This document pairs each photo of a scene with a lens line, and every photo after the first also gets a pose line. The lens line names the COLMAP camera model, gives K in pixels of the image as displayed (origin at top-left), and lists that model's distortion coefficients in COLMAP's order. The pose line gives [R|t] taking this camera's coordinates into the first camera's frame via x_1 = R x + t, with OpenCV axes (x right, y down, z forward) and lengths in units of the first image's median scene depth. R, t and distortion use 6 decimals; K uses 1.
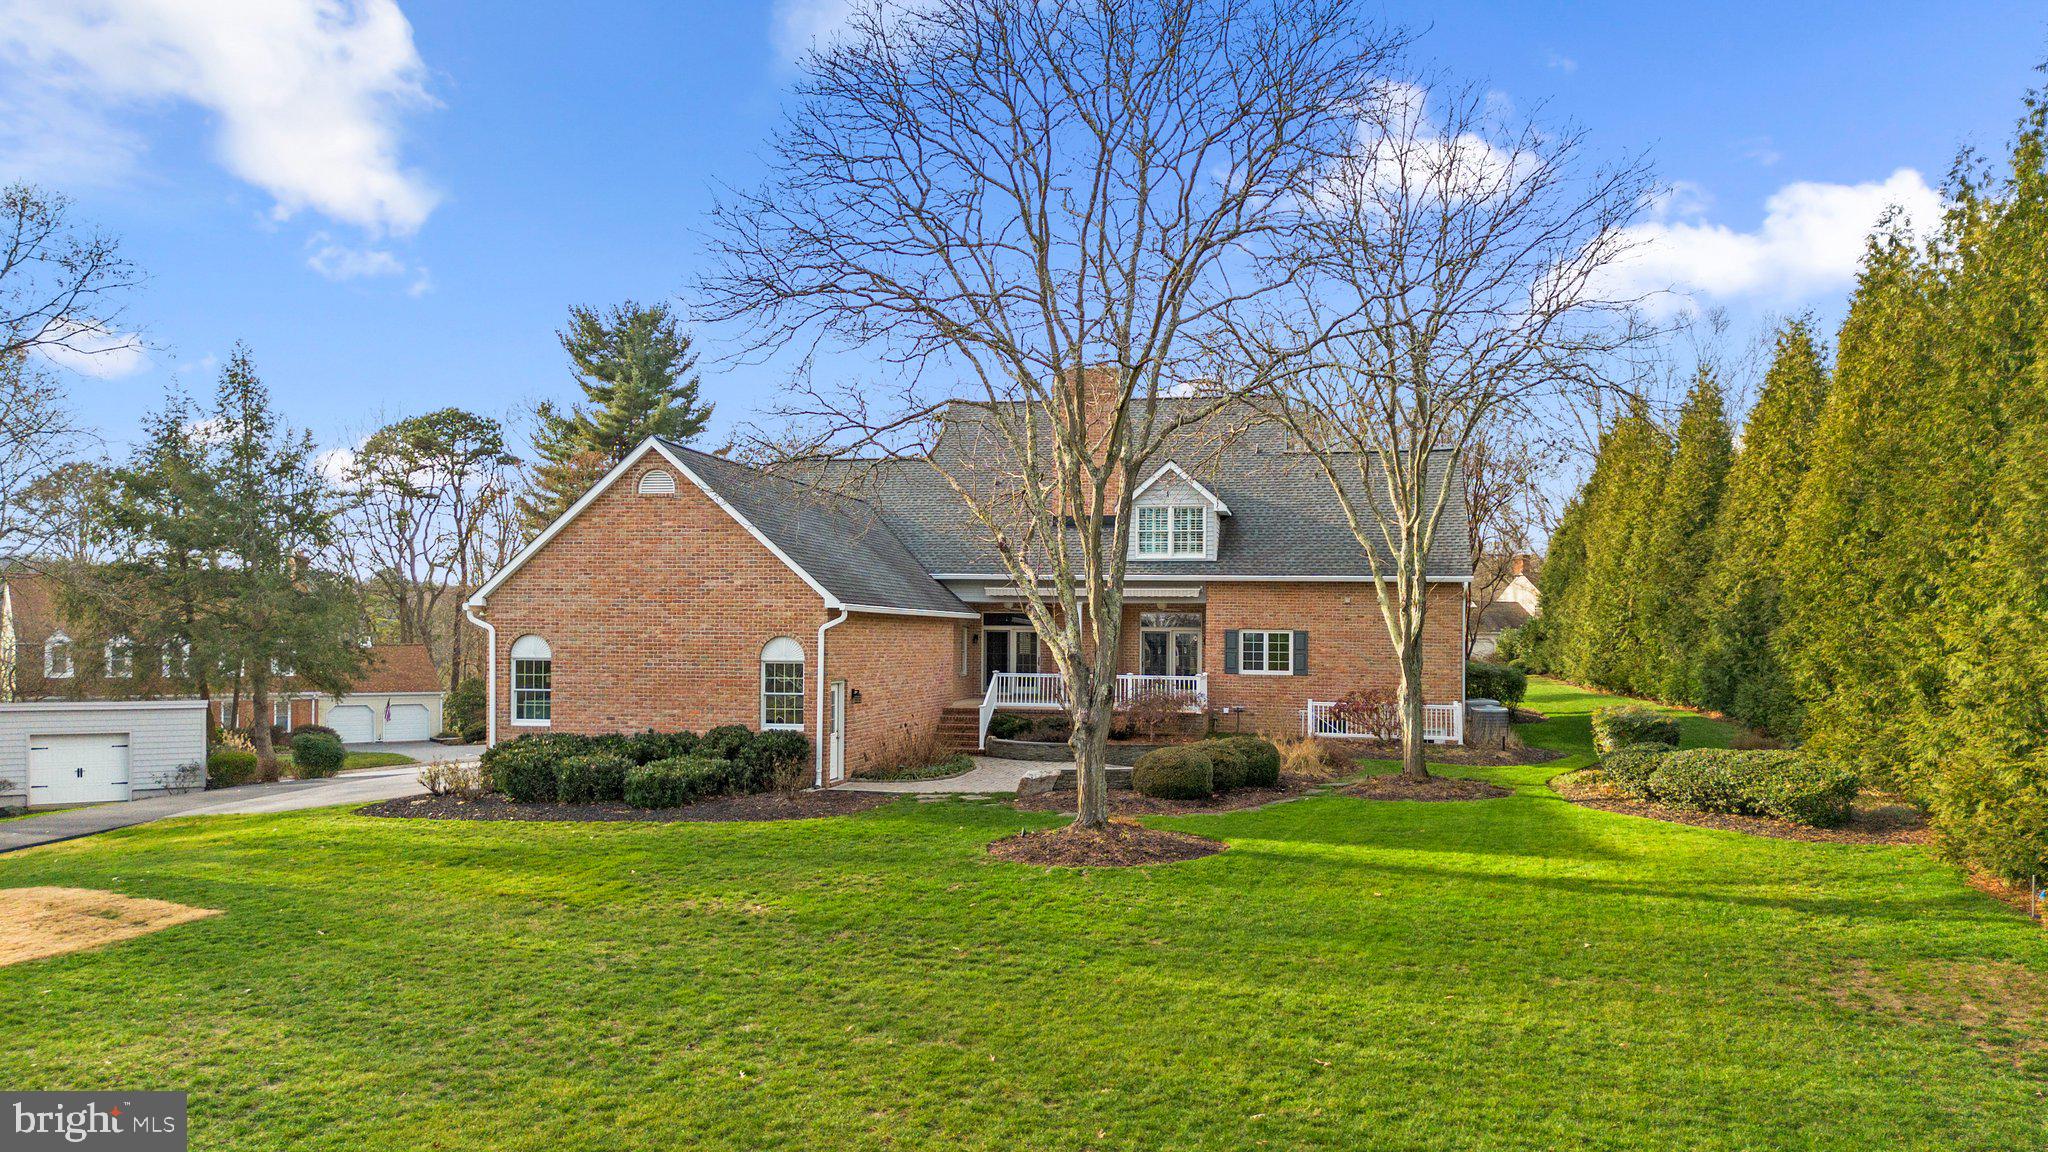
lens RADIAL K [[1422.1, 0, 1032.4], [0, 1422.1, 587.9], [0, 0, 1]] dist [0.078724, -0.085881]
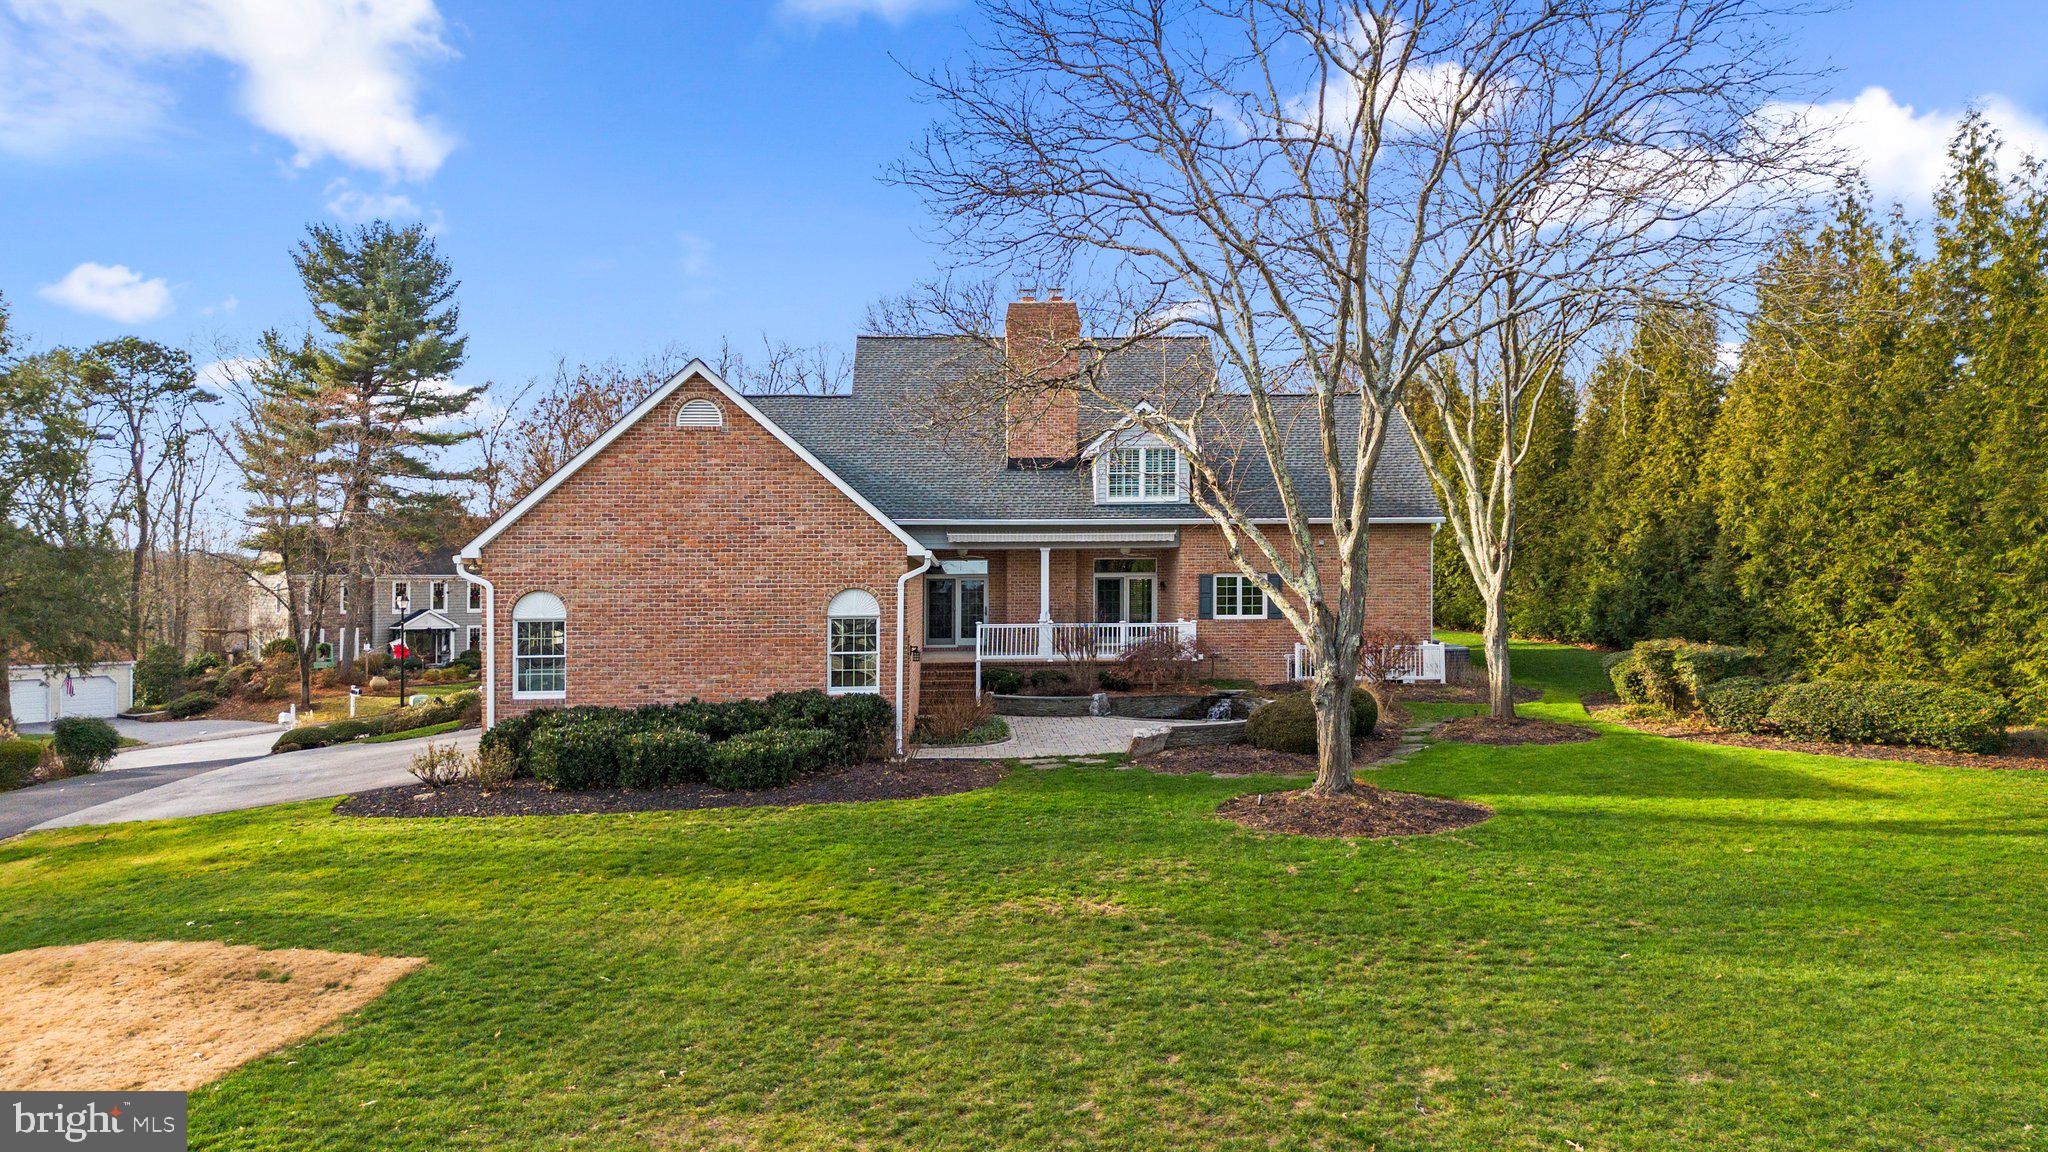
lens RADIAL K [[1392.2, 0, 1023.9], [0, 1392.2, 549.0], [0, 0, 1]] dist [0.066734, -0.062653]
pose [[0.973689, -0.011538, 0.227588, -0.257002], [0.009421, 0.999902, 0.010385, 0.001384], [-0.227685, -0.007968, 0.973702, 0.124871]]
